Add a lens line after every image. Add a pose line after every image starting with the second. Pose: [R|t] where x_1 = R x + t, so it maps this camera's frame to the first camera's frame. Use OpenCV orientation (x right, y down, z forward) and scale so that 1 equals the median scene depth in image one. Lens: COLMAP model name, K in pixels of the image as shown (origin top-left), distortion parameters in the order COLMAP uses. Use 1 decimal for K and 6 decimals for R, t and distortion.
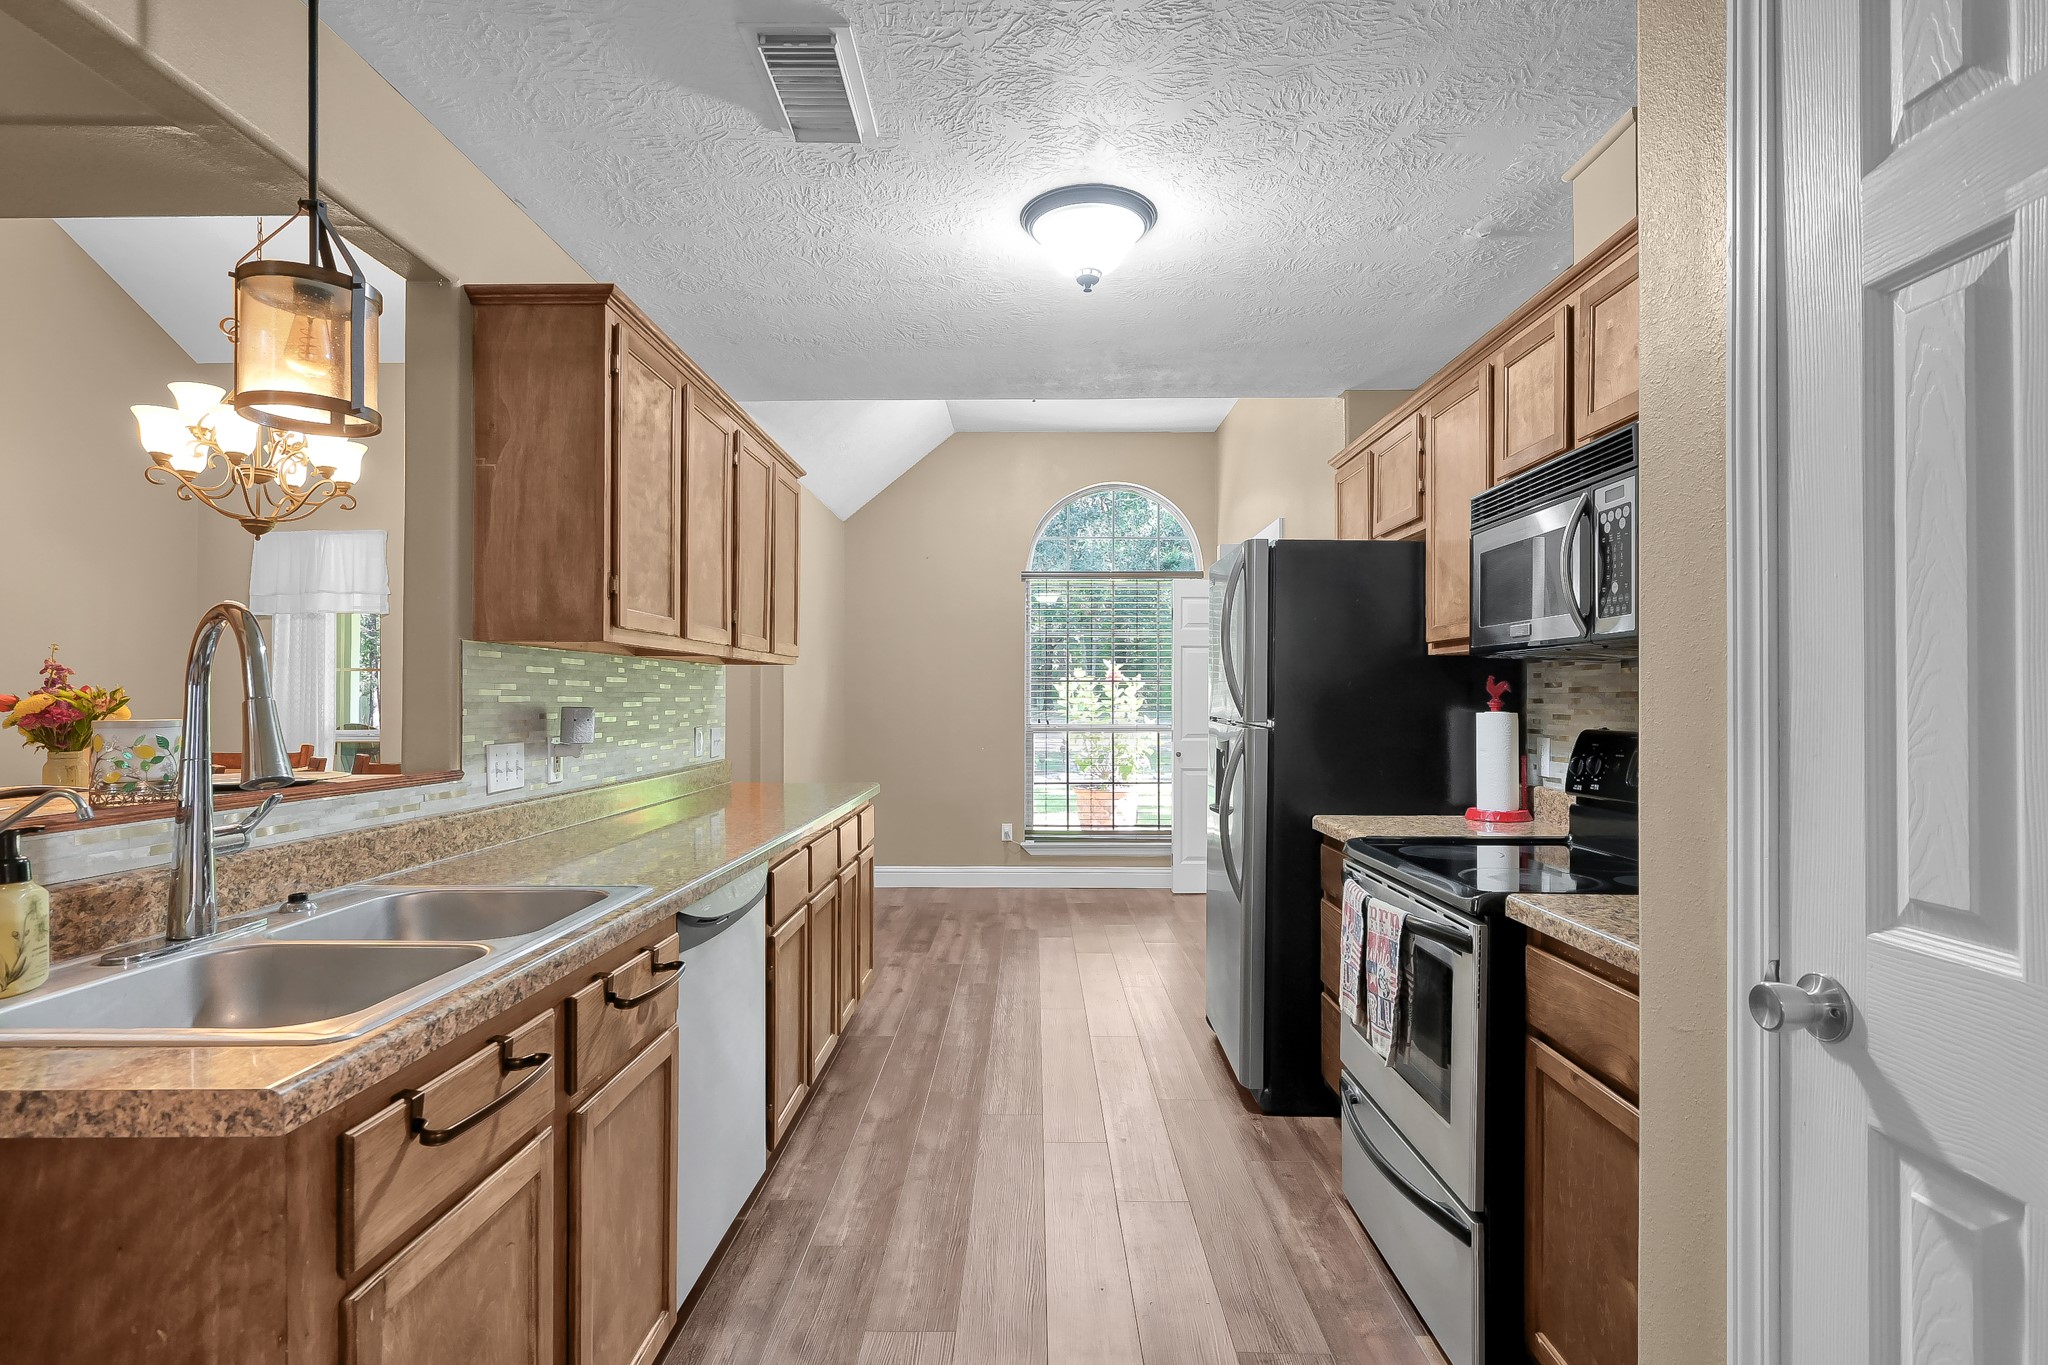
lens RADIAL K [[1068.8, 0, 1020.2], [0, 1068.8, 693.2], [0, 0, 1]] dist [-0.001147, -0.000305]
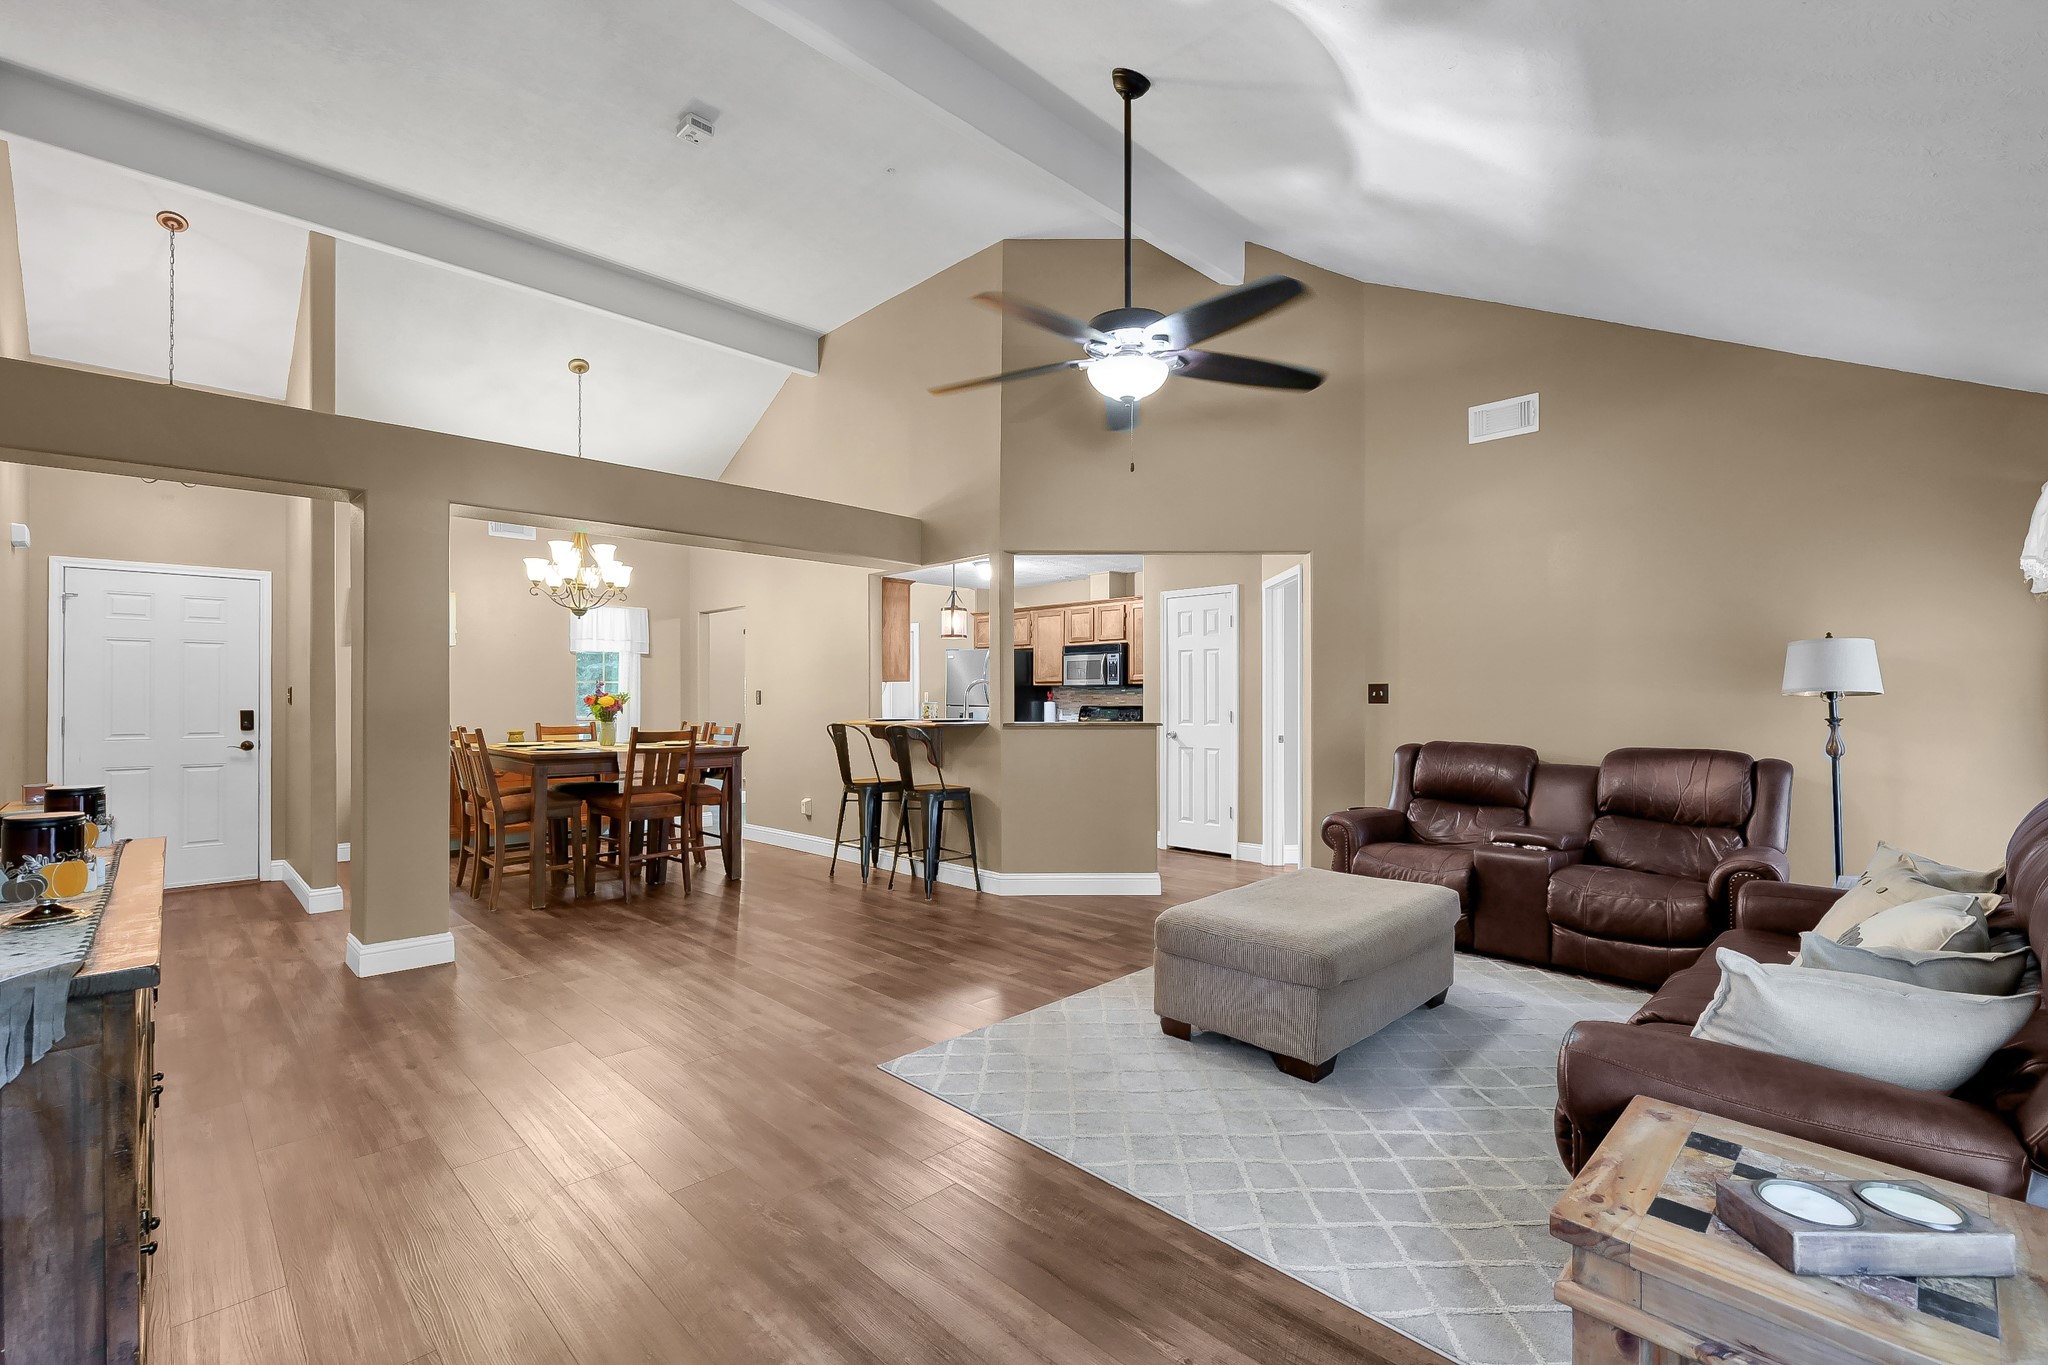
lens RADIAL K [[889.0, 0, 1024.1], [0, 889.0, 693.5], [0, 0, 1]] dist [0.000030, 0.000020]
pose [[0.697547, 0.003885, 0.716529, -2.229453], [-0.005523, 0.999985, -0.000045, -0.010845], [-0.716518, -0.003926, 0.697558, -1.331910]]
